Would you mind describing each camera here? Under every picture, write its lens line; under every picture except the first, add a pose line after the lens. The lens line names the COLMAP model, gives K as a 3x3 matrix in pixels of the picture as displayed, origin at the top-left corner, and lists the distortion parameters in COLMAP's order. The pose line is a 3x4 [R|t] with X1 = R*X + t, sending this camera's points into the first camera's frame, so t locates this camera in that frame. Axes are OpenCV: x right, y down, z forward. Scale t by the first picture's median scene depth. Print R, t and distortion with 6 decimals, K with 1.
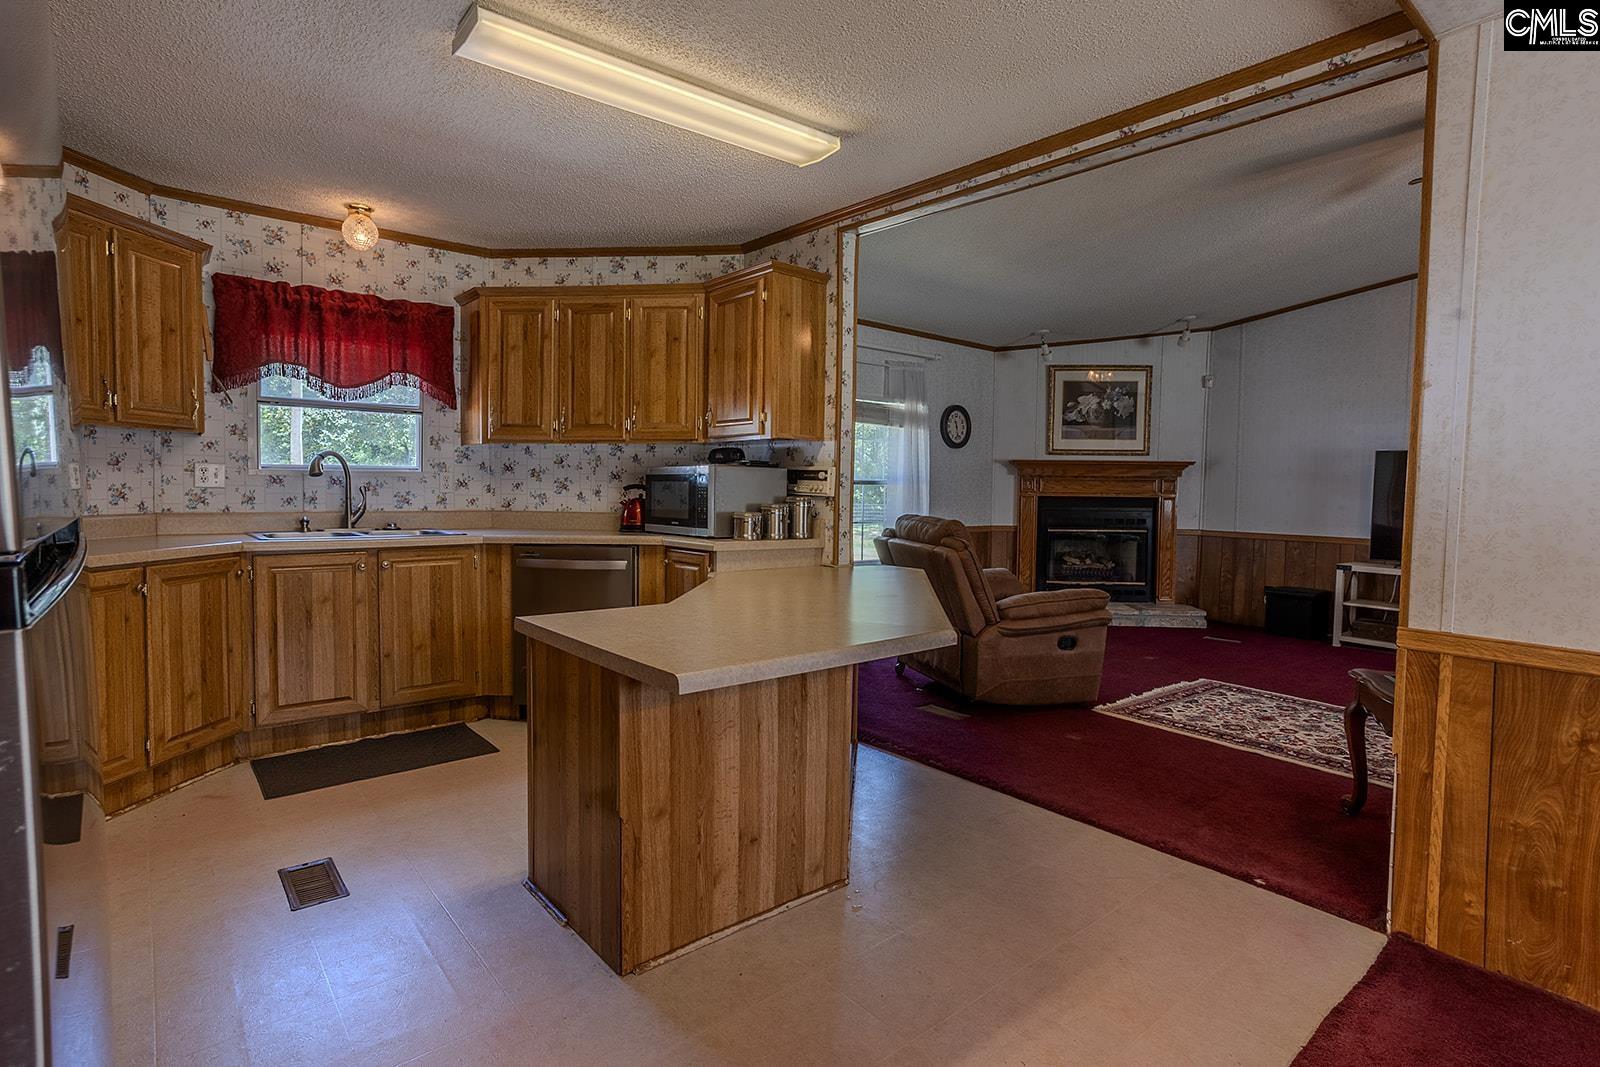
lens RADIAL K [[813.4, 0, 809.6], [0, 813.4, 522.1], [0, 0, 1]] dist [-0.030723, 0.030448]
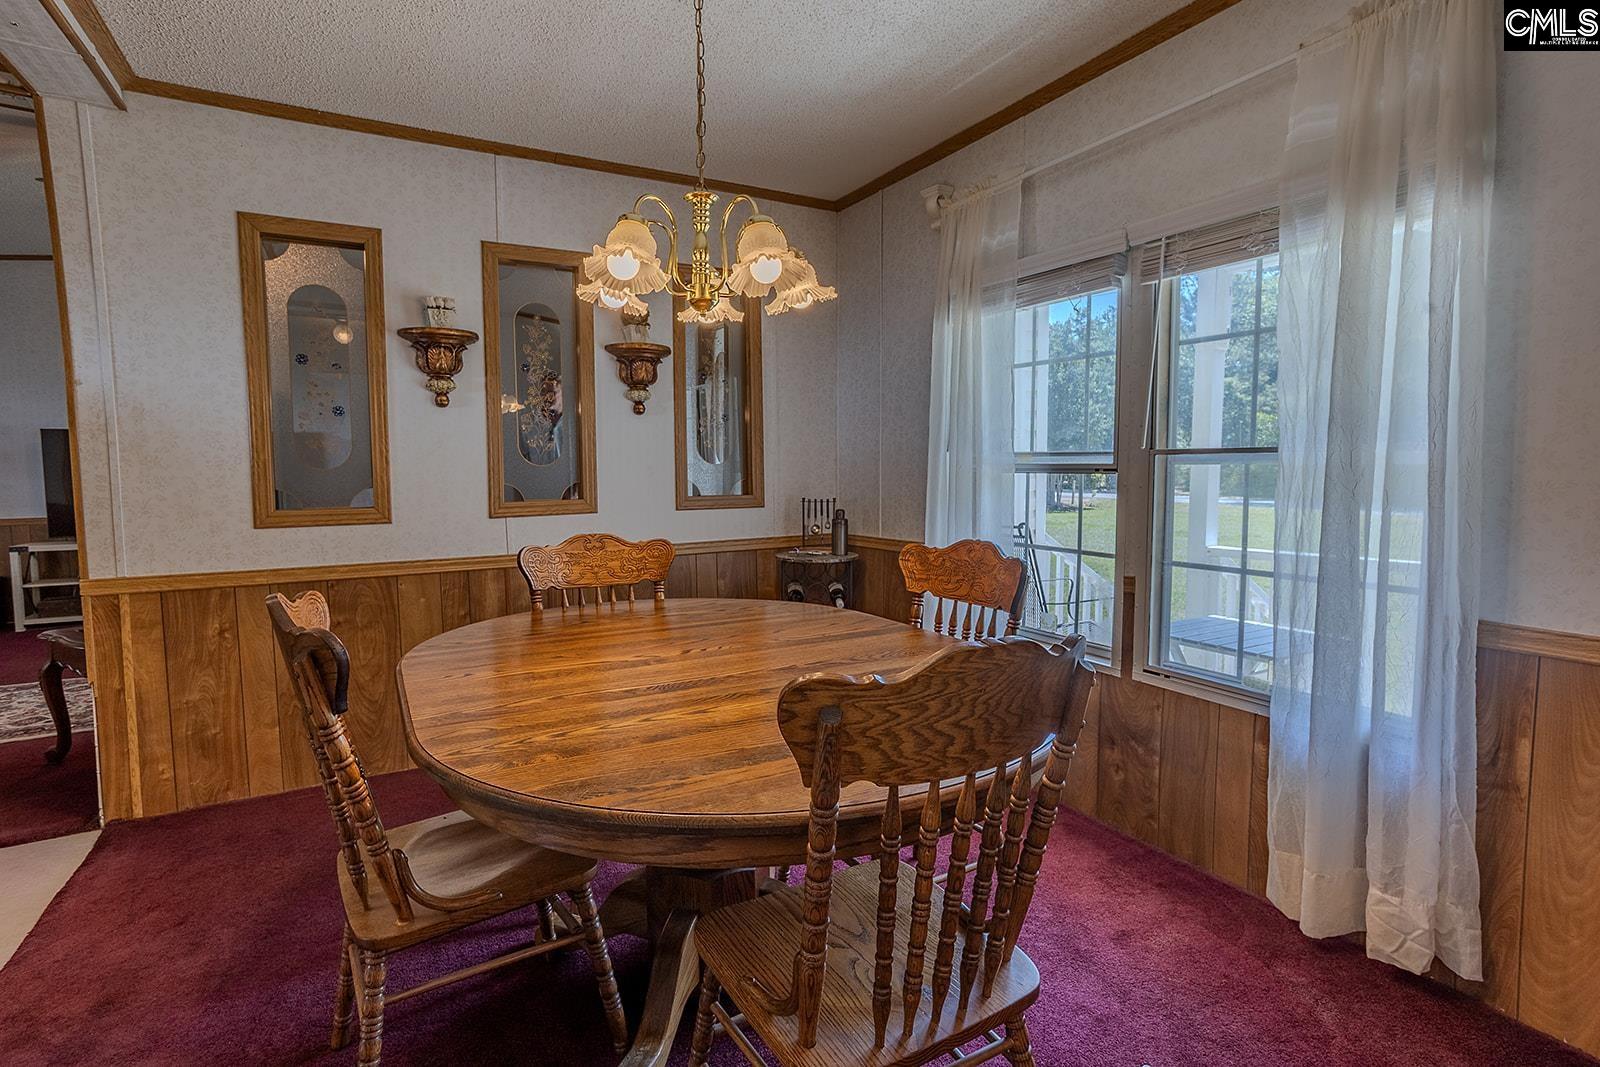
lens RADIAL K [[784.8, 0, 794.0], [0, 784.8, 524.9], [0, 0, 1]] dist [-0.020080, 0.024598]
pose [[0.200035, -0.092496, 0.975413, -0.112273], [0.058911, 0.994868, 0.082259, 0.006639], [-0.978016, 0.041008, 0.204457, -0.165117]]
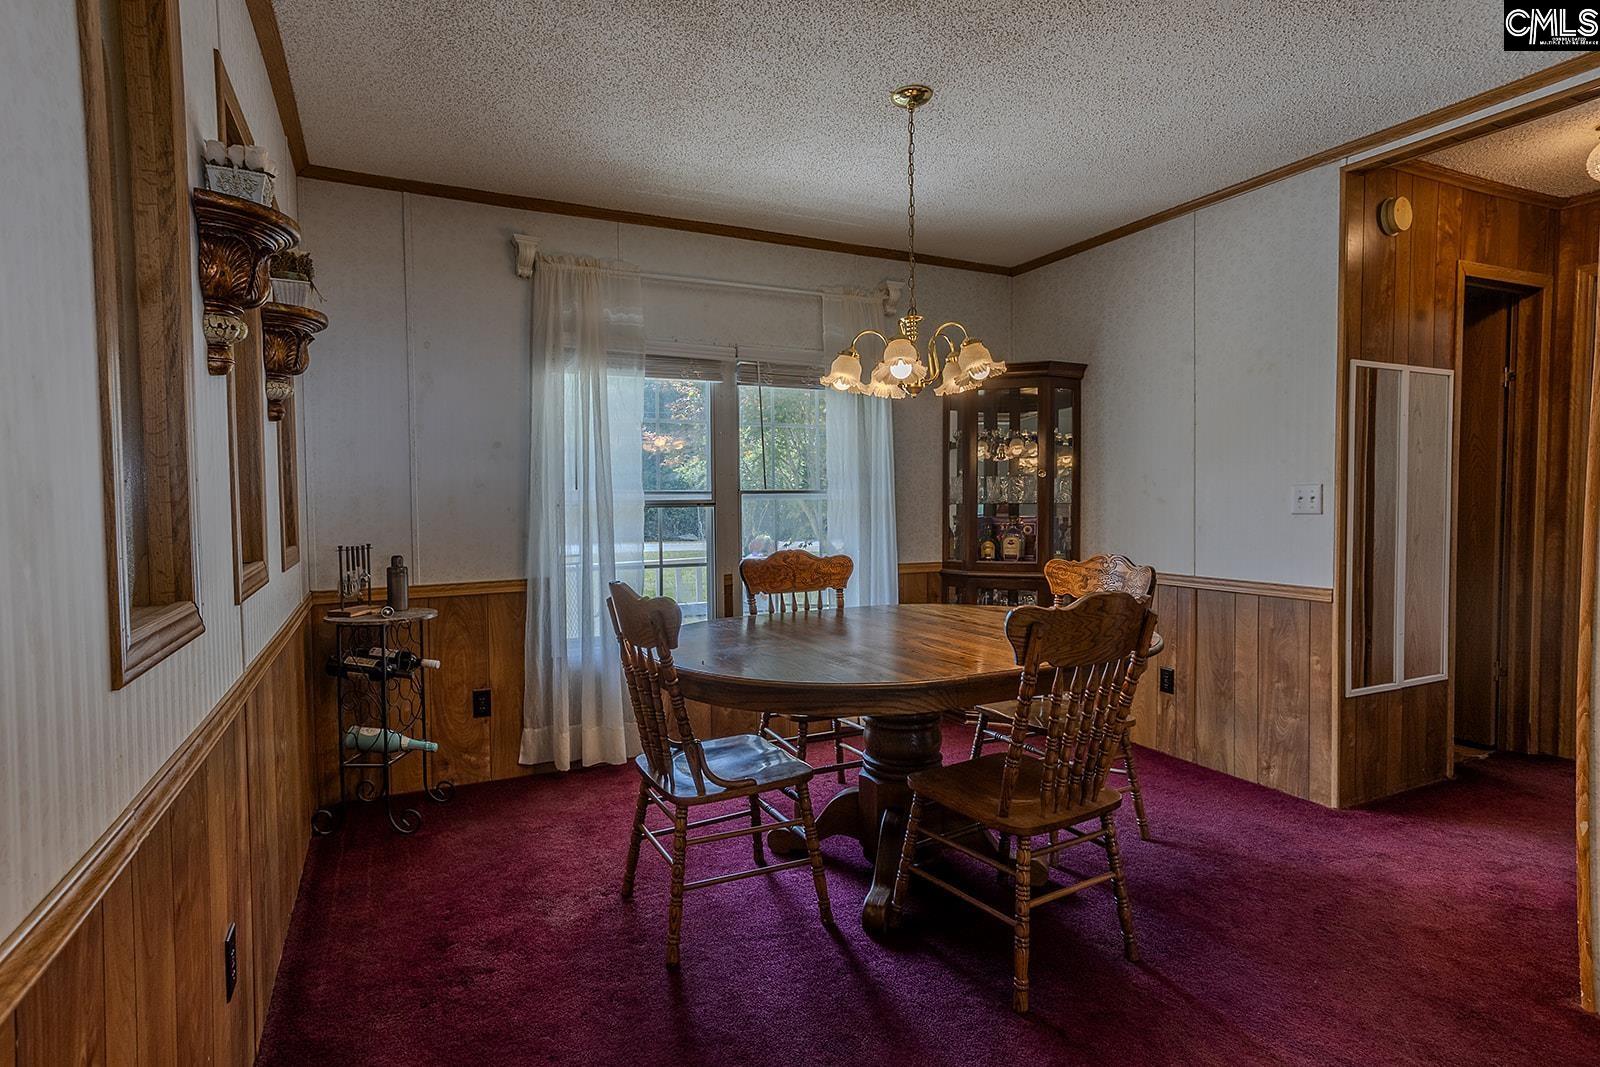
lens RADIAL K [[806.7, 0, 759.4], [0, 806.7, 529.8], [0, 0, 1]] dist [-0.032760, -0.041376]
pose [[-0.963573, -0.018724, 0.266788, 0.252982], [0.005917, 0.995809, 0.091260, -0.026962], [-0.267379, 0.089515, -0.959425, 0.620504]]
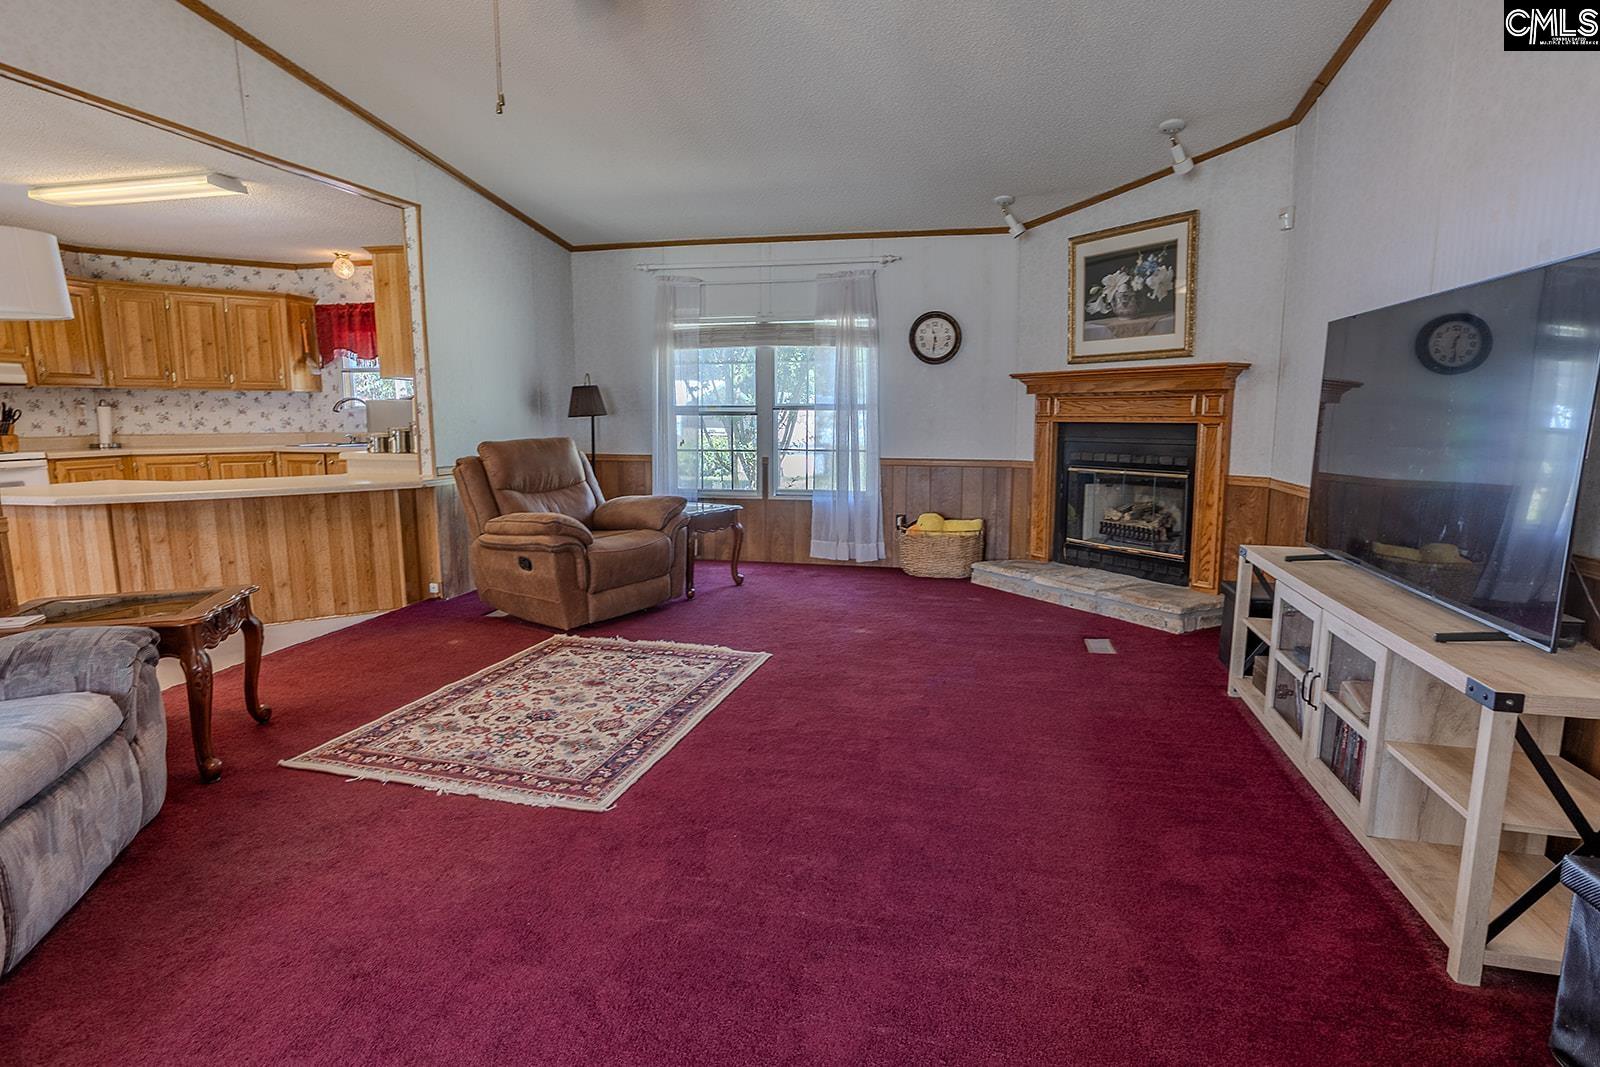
lens RADIAL K [[826.3, 0, 811.9], [0, 826.3, 533.6], [0, 0, 1]] dist [-0.050249, 0.040821]
pose [[0.604688, 0.100266, -0.790126, 1.440568], [-0.027243, 0.994068, 0.105297, -0.007825], [0.795996, -0.042146, 0.603832, 0.709199]]
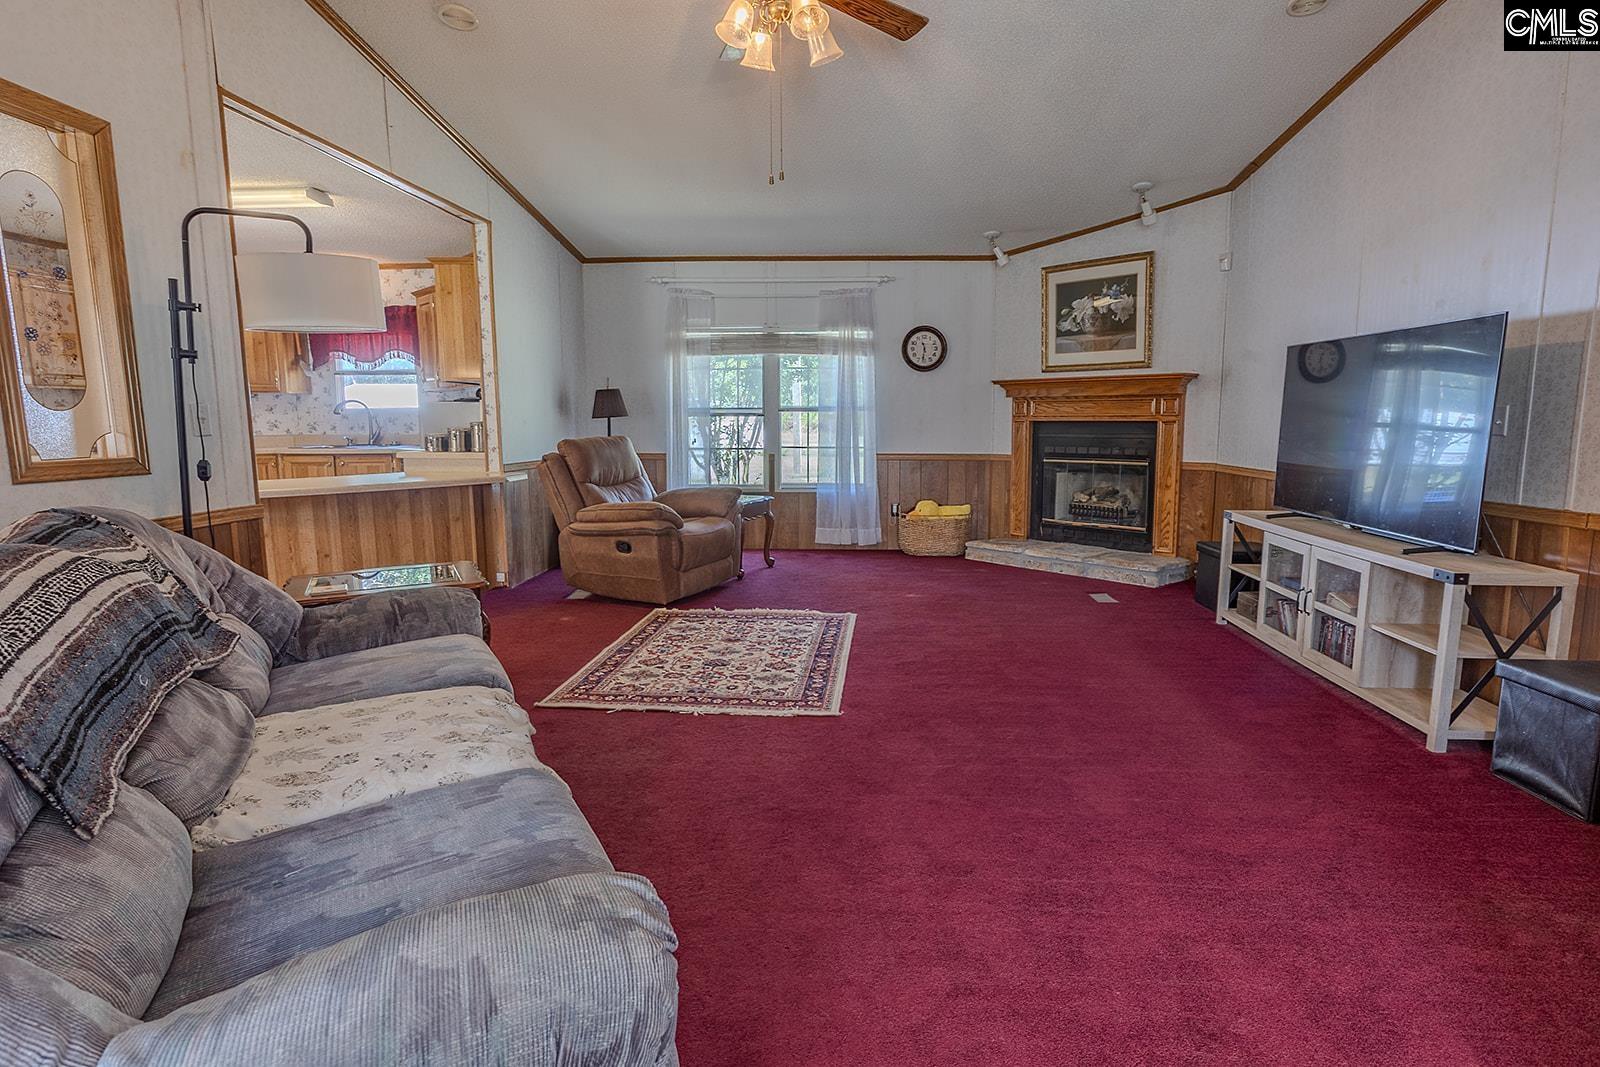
lens RADIAL K [[837.9, 0, 825.4], [0, 837.9, 530.5], [0, 0, 1]] dist [-0.052142, 0.048158]
pose [[0.738122, 0.074153, -0.670580, 1.406526], [-0.017358, 0.995700, 0.090999, 0.014223], [0.674444, -0.055529, 0.736235, 0.346240]]
